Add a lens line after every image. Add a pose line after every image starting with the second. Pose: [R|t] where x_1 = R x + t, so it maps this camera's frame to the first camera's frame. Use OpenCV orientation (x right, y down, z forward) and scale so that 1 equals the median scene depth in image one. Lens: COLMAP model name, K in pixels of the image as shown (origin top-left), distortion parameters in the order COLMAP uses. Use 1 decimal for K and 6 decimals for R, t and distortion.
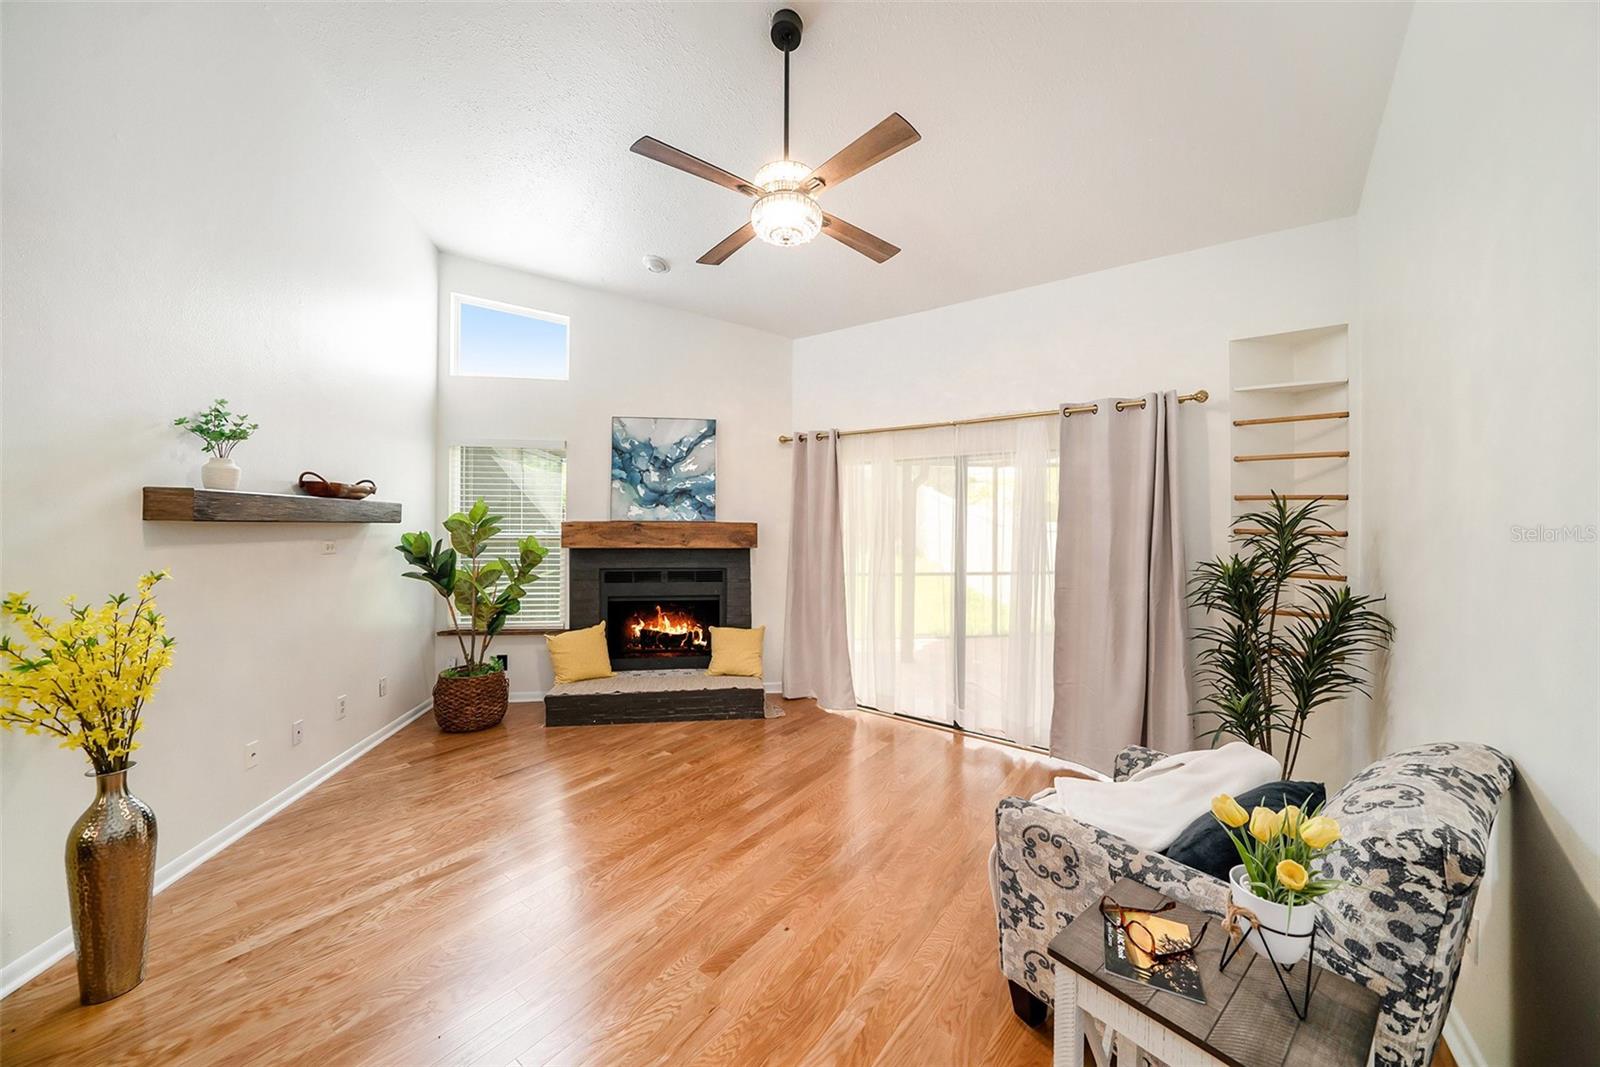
lens RADIAL K [[567.9, 0, 802.5], [0, 567.9, 531.5], [0, 0, 1]] dist [-0.020650, 0.001152]
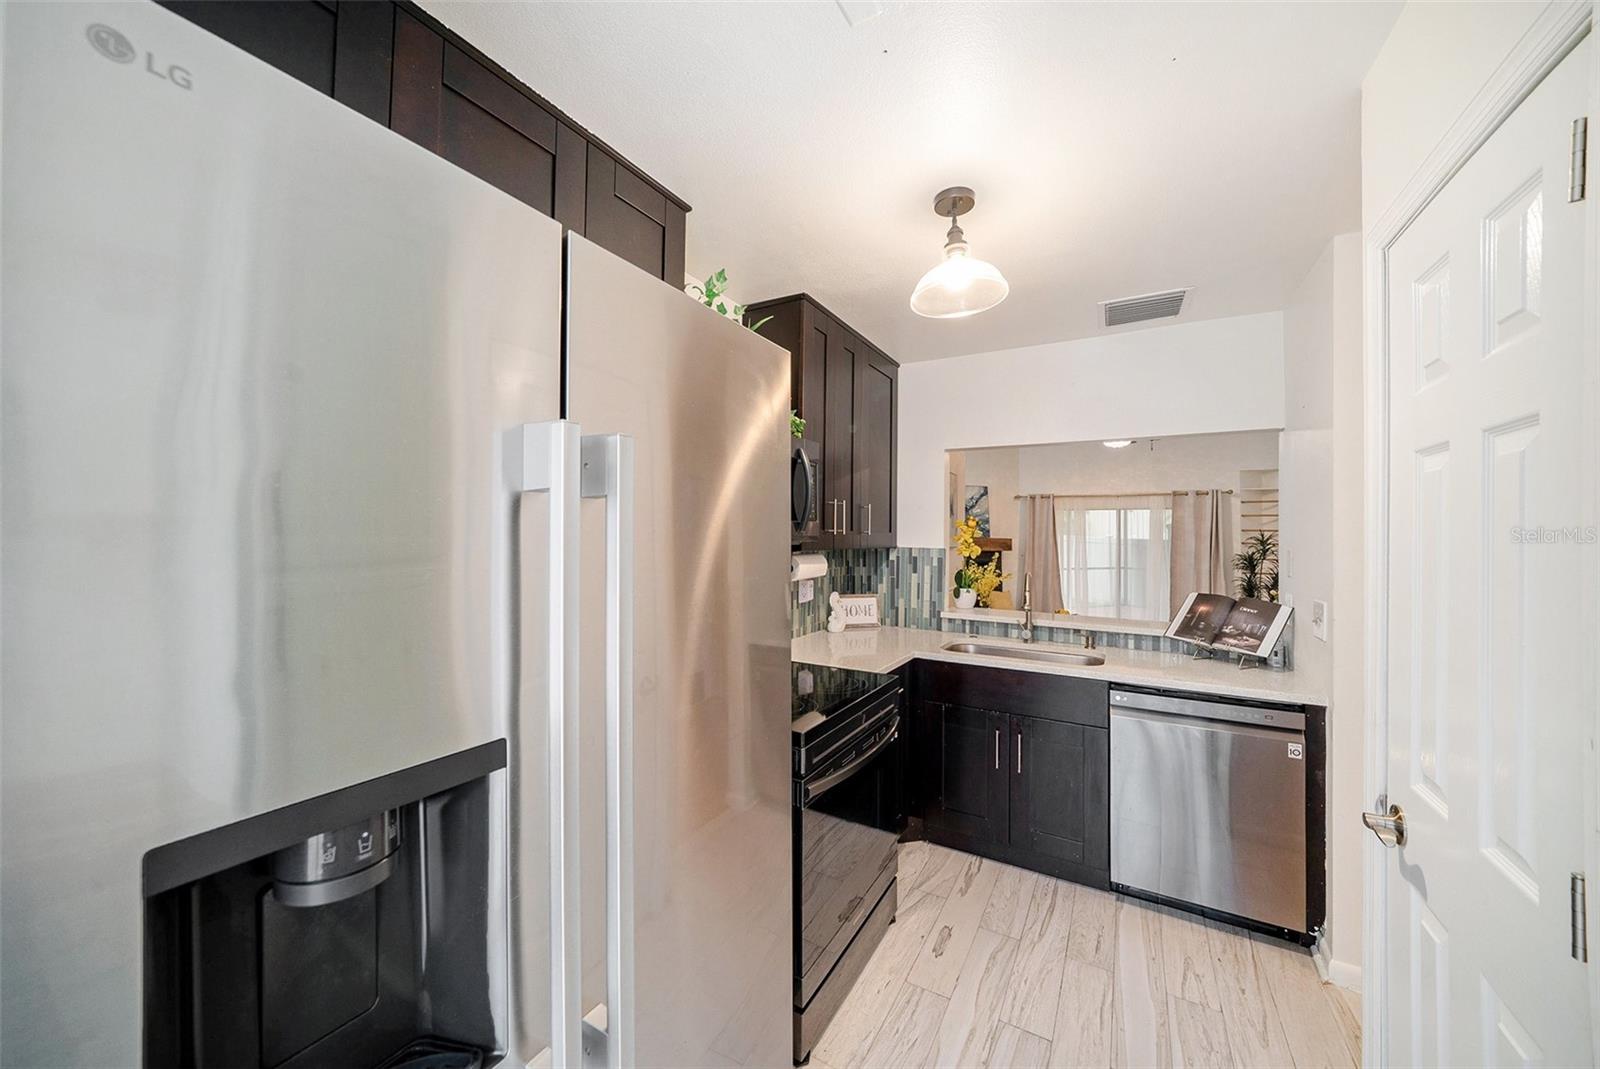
lens RADIAL K [[567.9, 0, 797.0], [0, 567.9, 535.7], [0, 0, 1]] dist [-0.020650, 0.001152]
pose [[0.993494, 0.000867, 0.113883, -1.487250], [0.000250, 0.999952, -0.009801, -0.008119], [-0.113886, 0.009765, 0.993446, -1.279027]]
